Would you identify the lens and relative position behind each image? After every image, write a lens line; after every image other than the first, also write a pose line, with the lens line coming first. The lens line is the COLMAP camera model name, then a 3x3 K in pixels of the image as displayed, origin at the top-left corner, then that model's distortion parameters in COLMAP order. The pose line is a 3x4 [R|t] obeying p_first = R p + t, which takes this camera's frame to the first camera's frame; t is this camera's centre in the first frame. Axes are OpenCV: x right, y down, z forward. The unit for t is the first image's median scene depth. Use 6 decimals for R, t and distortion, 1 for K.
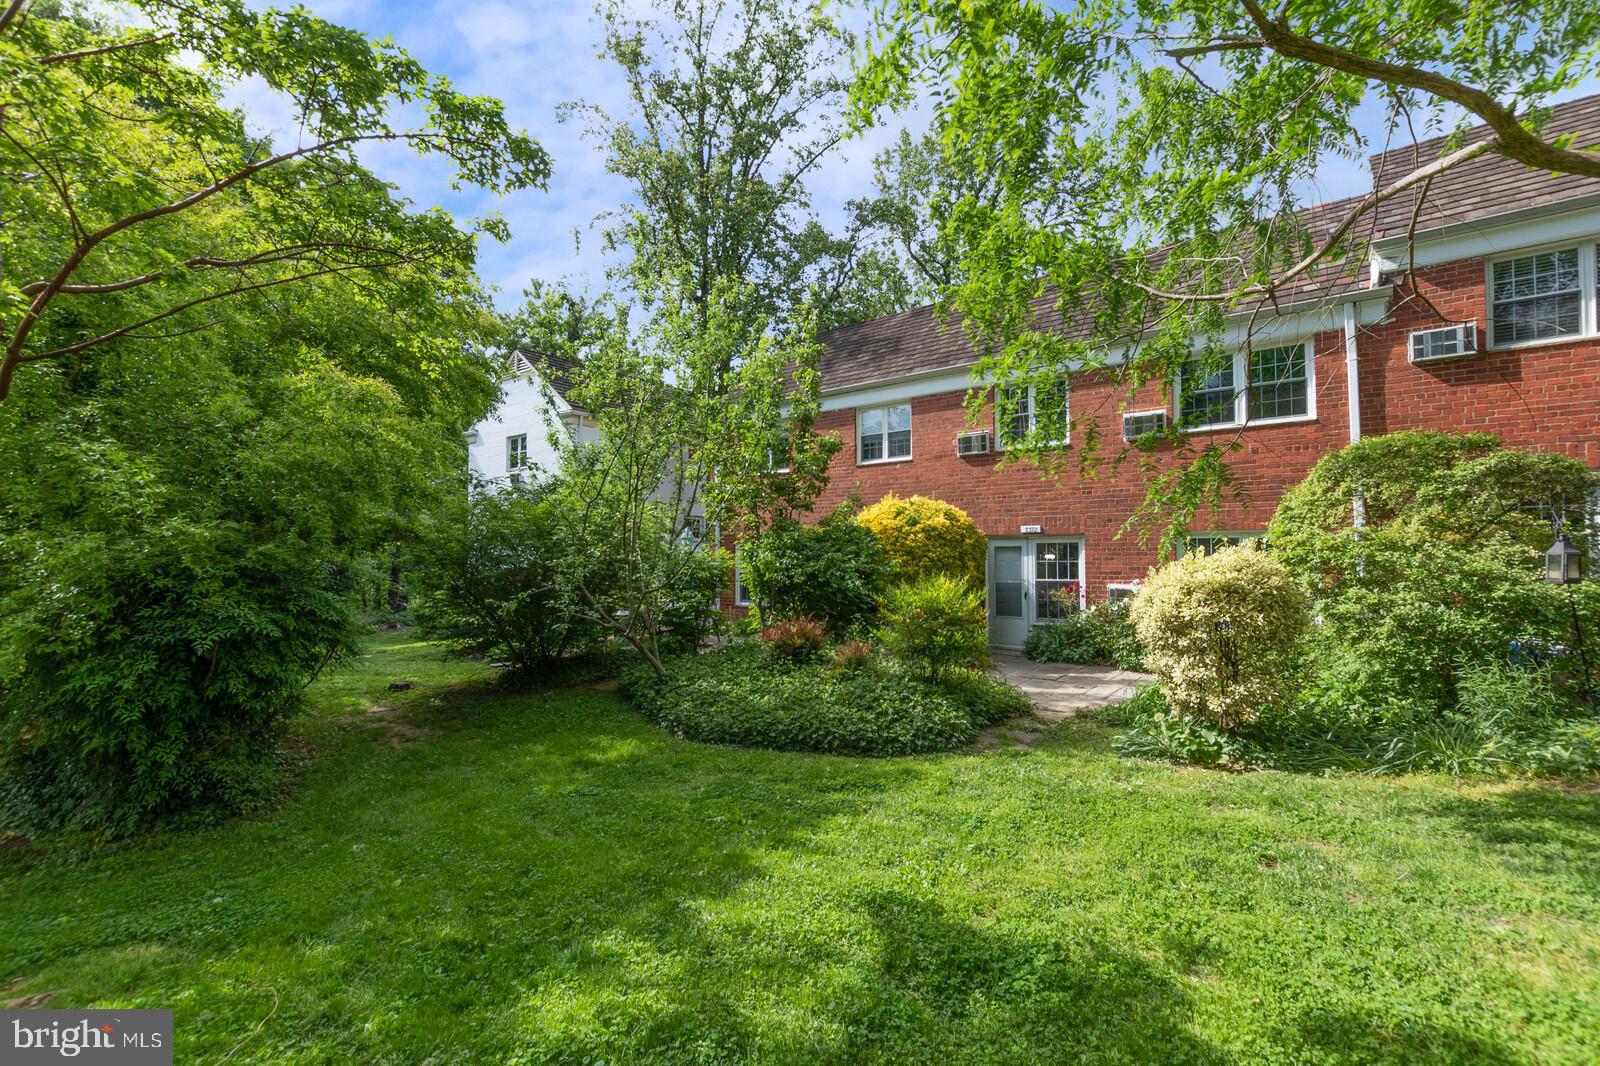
lens RADIAL K [[698.2, 0, 804.1], [0, 698.2, 526.0], [0, 0, 1]] dist [0.002443, -0.002048]
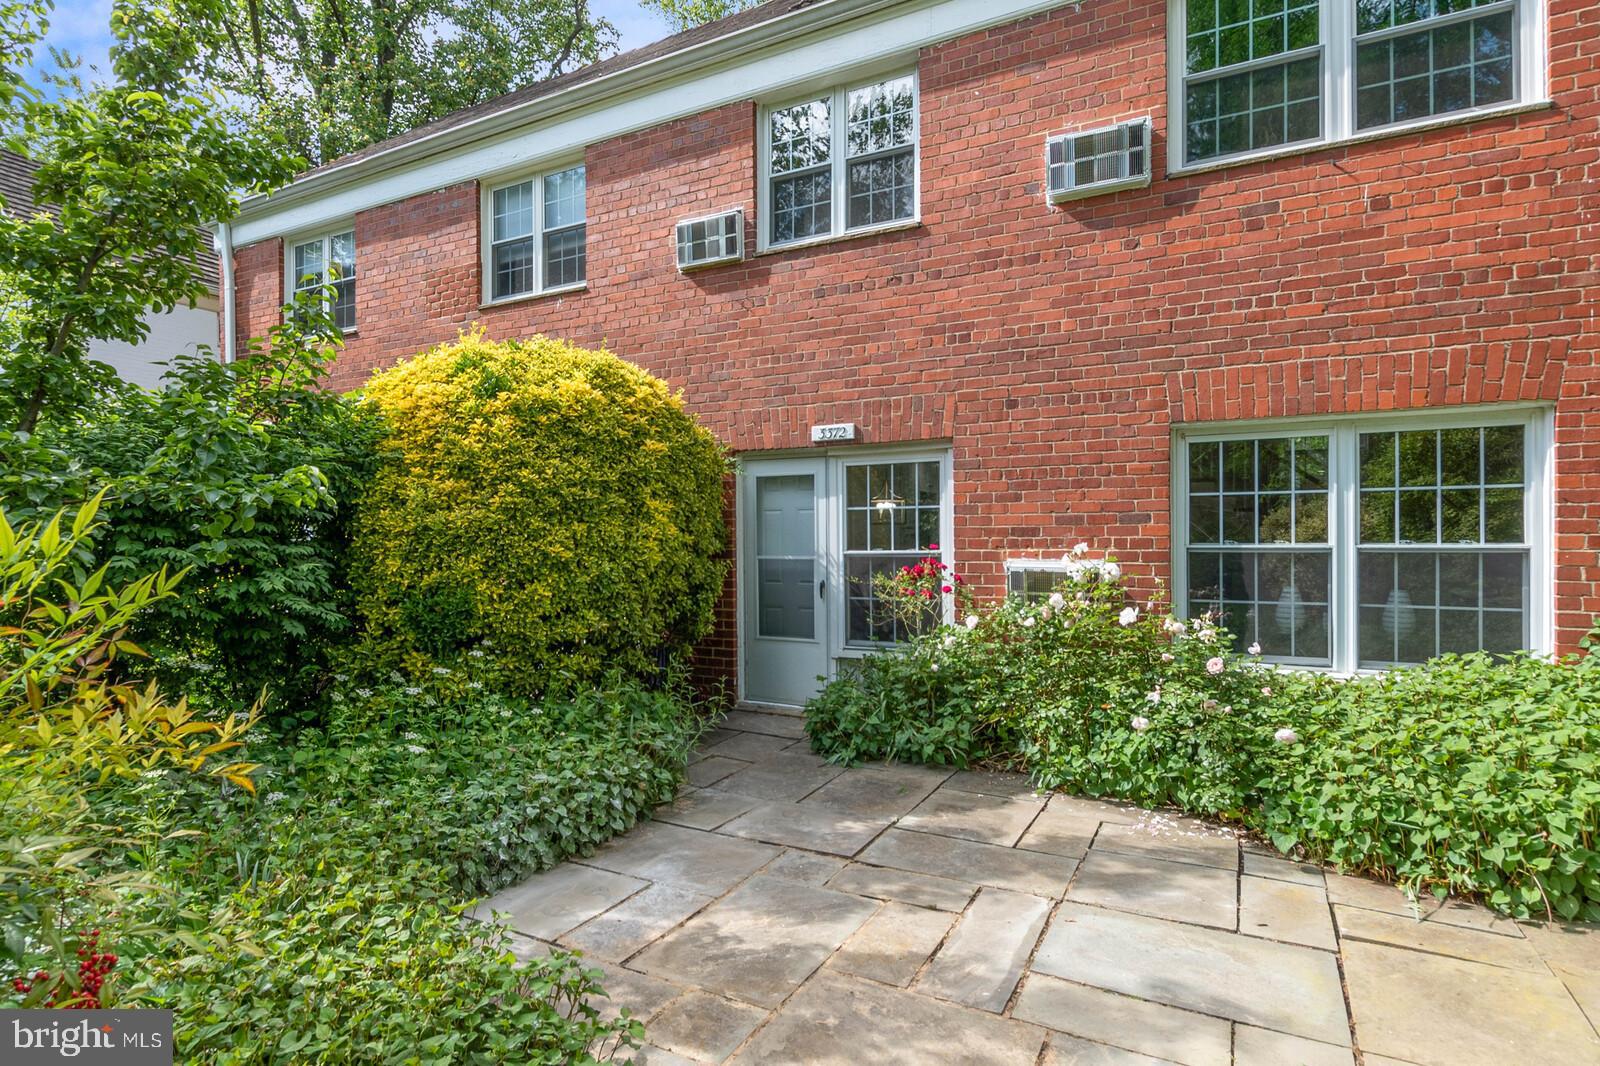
lens RADIAL K [[698.2, 0, 802.6], [0, 698.2, 532.7], [0, 0, 1]] dist [0.002443, -0.002048]
pose [[0.988252, -0.000443, 0.152831, 0.253718], [-0.002632, 0.999798, 0.019917, 0.059707], [-0.152809, -0.020086, 0.988052, 0.613029]]
